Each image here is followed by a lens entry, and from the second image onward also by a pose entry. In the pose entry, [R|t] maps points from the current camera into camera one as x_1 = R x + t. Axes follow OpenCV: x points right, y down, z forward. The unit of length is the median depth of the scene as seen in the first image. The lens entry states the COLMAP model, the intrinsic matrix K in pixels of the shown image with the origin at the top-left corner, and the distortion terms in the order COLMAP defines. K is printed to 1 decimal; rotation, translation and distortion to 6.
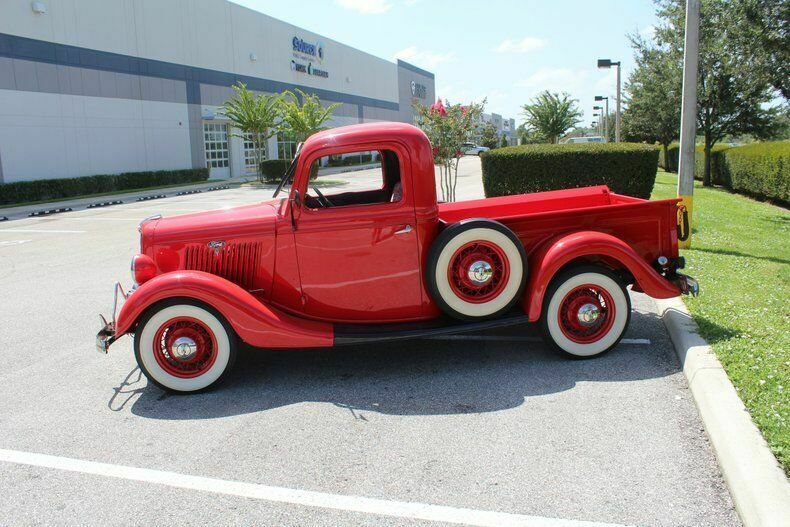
lens RADIAL K [[667.4, 0, 395.0], [0, 667.4, 263.5], [0, 0, 1]] dist [-0.170072, 0.159474]
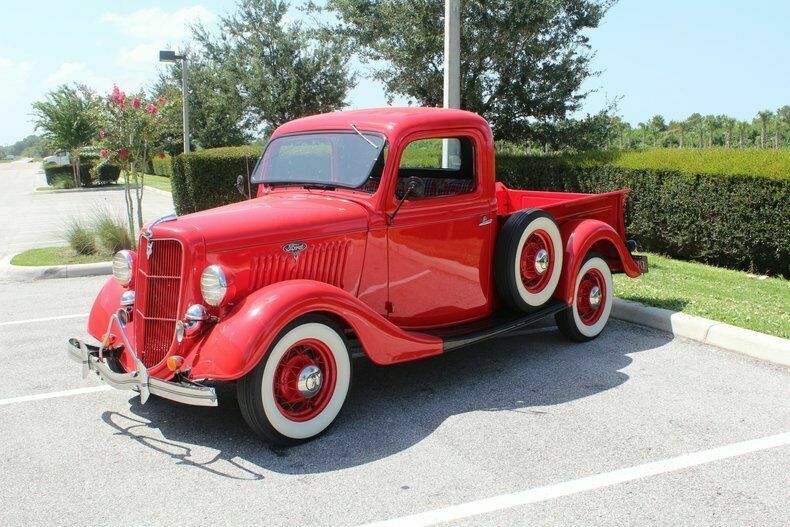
lens RADIAL K [[833.4, 0, 395.0], [0, 833.4, 263.5], [0, 0, 1]] dist [-0.094148, 0.006103]
pose [[0.766583, -0.058101, 0.639511, -0.781872], [0.092340, 0.995522, -0.020243, 0.019587], [-0.635471, 0.074570, 0.768515, 0.157453]]
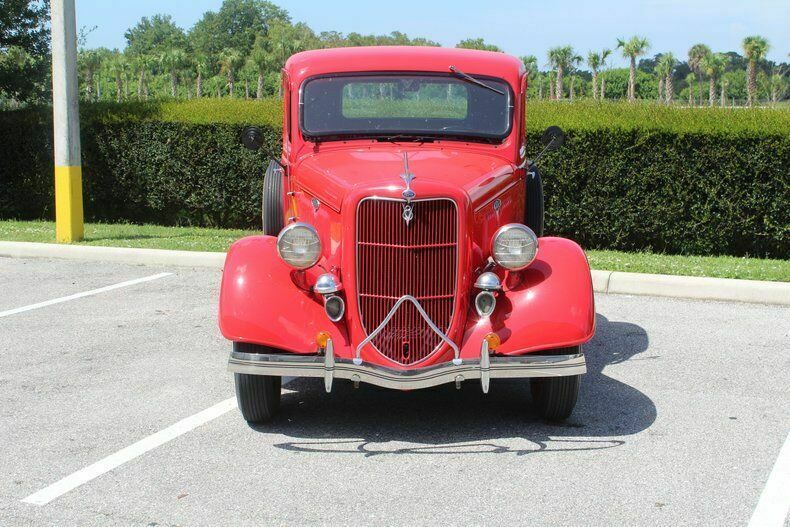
lens RADIAL K [[1211.1, 0, 395.0], [0, 1211.1, 263.5], [0, 0, 1]] dist [-0.043080, 0.006841]
pose [[0.107977, -0.096954, 0.989414, -1.484342], [0.164769, 0.983214, 0.078365, -0.083153], [-0.980404, 0.154563, 0.122139, 0.922677]]
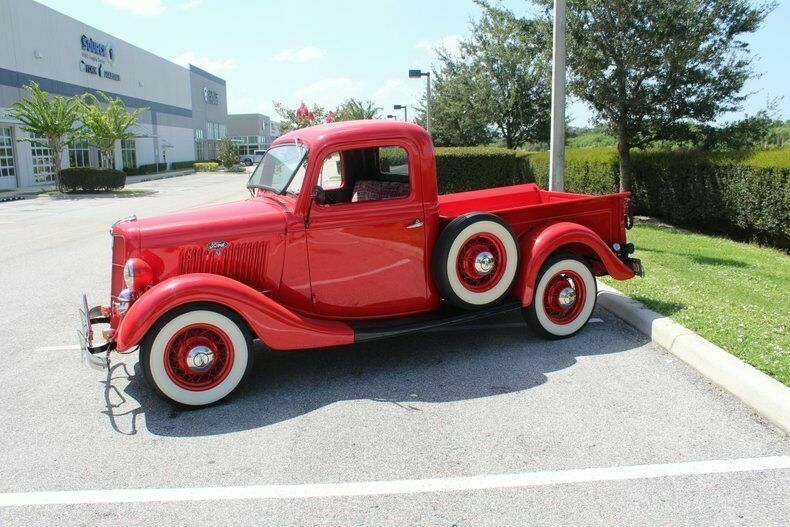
lens RADIAL K [[667.4, 0, 395.0], [0, 667.4, 263.5], [0, 0, 1]] dist [-0.170072, 0.159474]
pose [[0.947851, -0.040629, 0.316114, -0.315584], [0.044523, 0.998995, -0.005101, 0.012431], [-0.315589, 0.018909, 0.948707, 0.034426]]
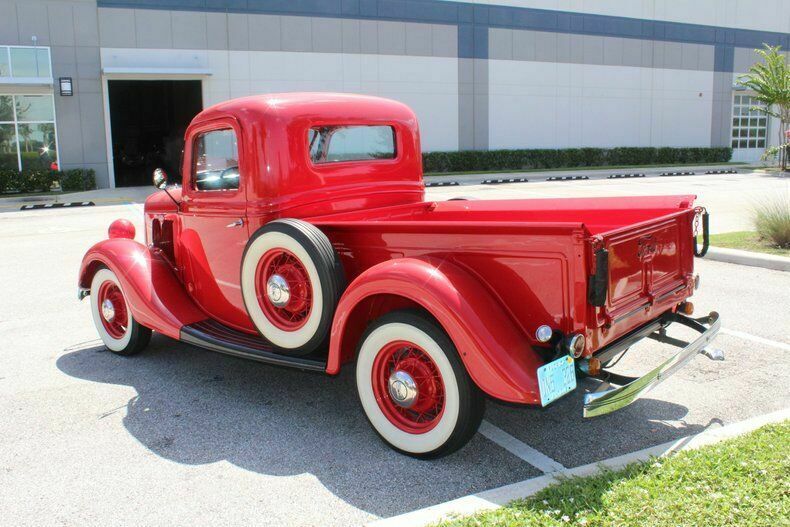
lens RADIAL K [[724.1, 0, 395.0], [0, 724.1, 263.5], [0, 0, 1]] dist [-0.155836, 0.164631]
pose [[0.673339, 0.151543, -0.723636, 0.743646], [-0.134843, 0.987523, 0.081335, -0.093359], [0.726933, 0.042811, 0.685372, 0.489119]]
